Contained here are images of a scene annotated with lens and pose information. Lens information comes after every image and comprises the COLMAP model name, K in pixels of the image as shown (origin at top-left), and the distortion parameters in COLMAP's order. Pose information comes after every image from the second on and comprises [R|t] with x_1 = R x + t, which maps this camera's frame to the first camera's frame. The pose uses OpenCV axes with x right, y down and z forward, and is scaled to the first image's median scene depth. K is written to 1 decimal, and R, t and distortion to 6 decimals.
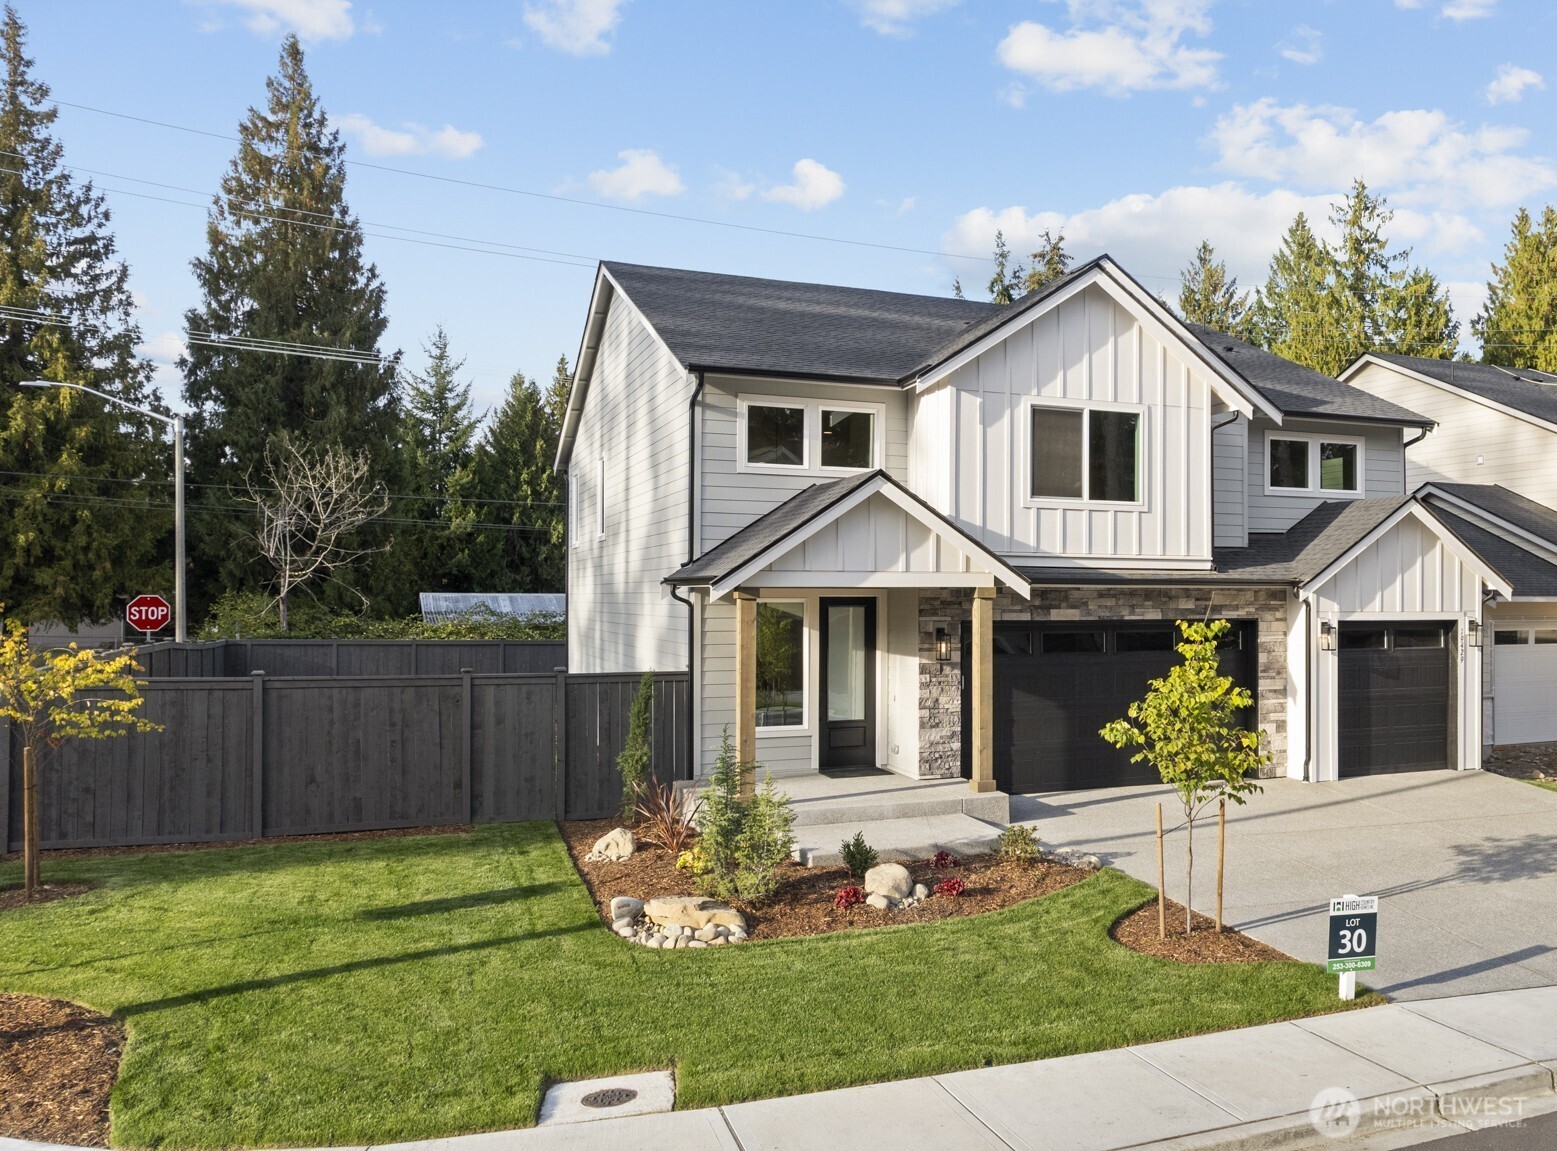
lens RADIAL K [[1312.8, 0, 1021.1], [0, 1312.8, 576.2], [0, 0, 1]] dist [-0.059737, 0.070089]
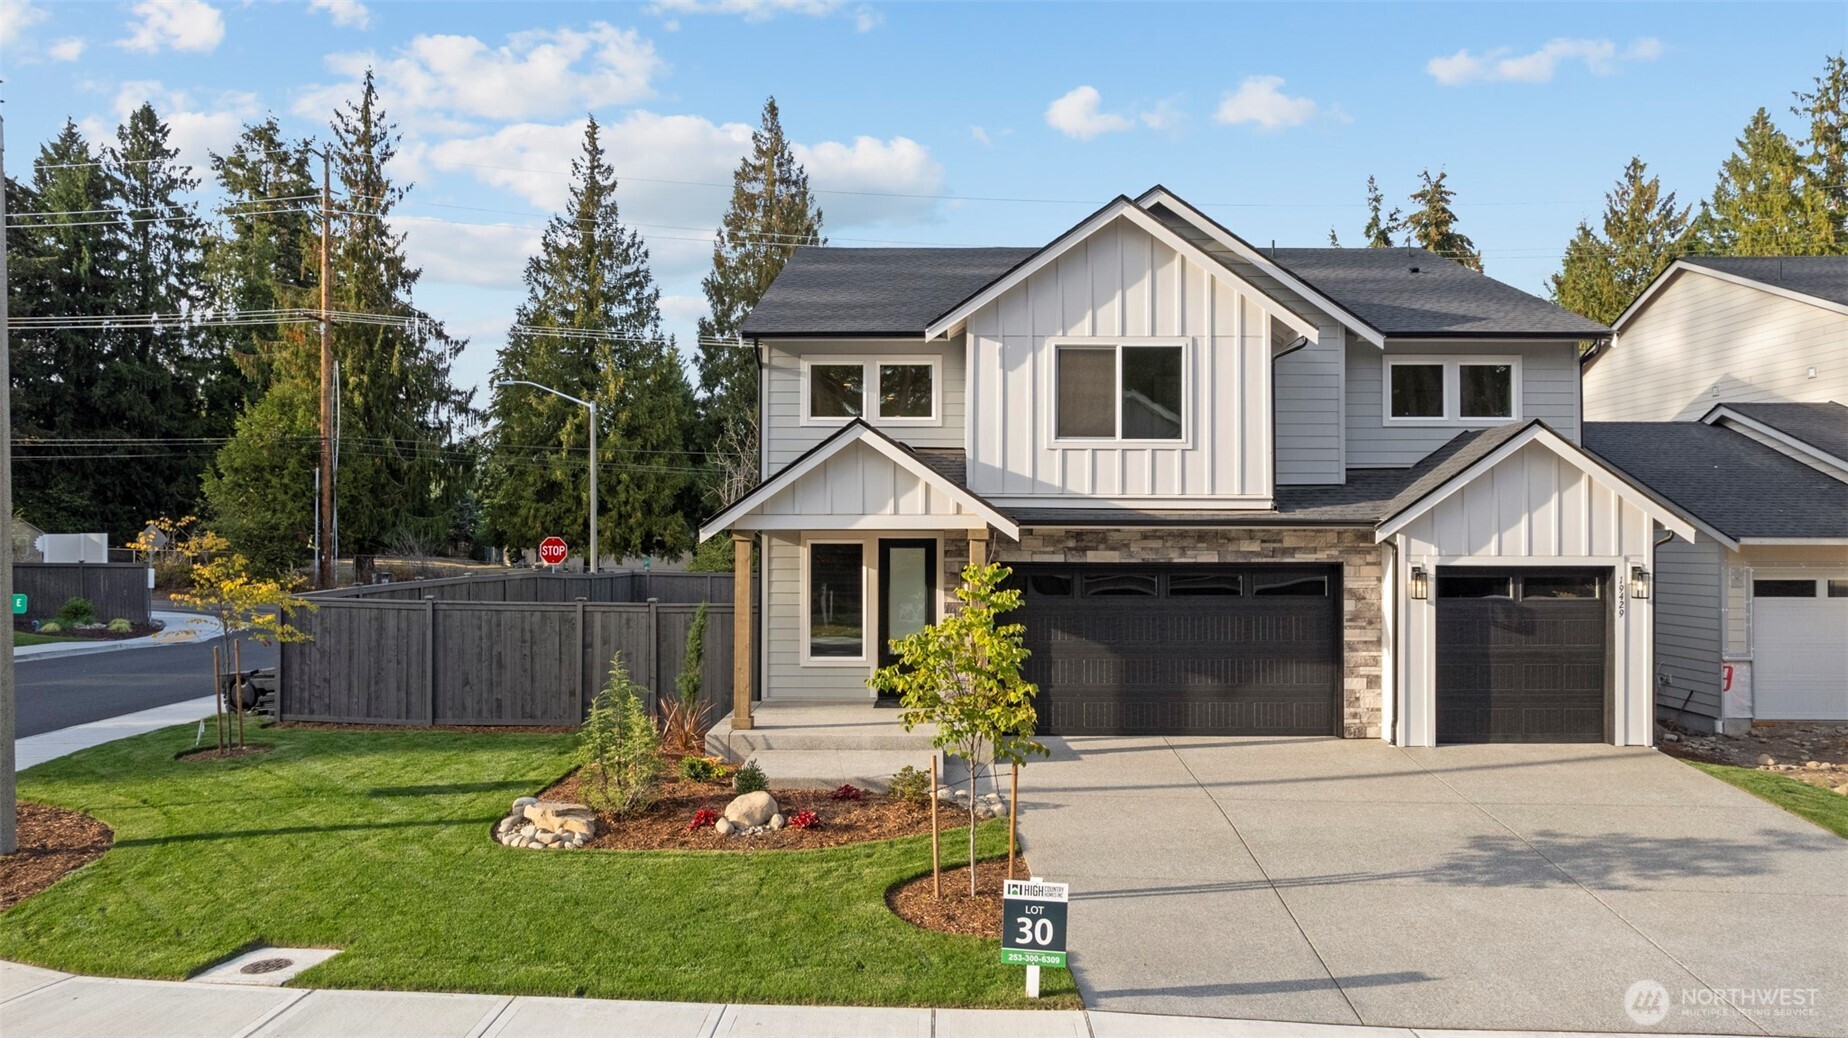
lens RADIAL K [[1183.1, 0, 924.0], [0, 1183.1, 519.0], [0, 0, 1]] dist [-0.068831, 0.076592]
pose [[0.892416, -0.007172, -0.451157, 0.302360], [0.006725, 0.999974, -0.002595, 0.002504], [0.451164, -0.000719, 0.892441, 0.145506]]
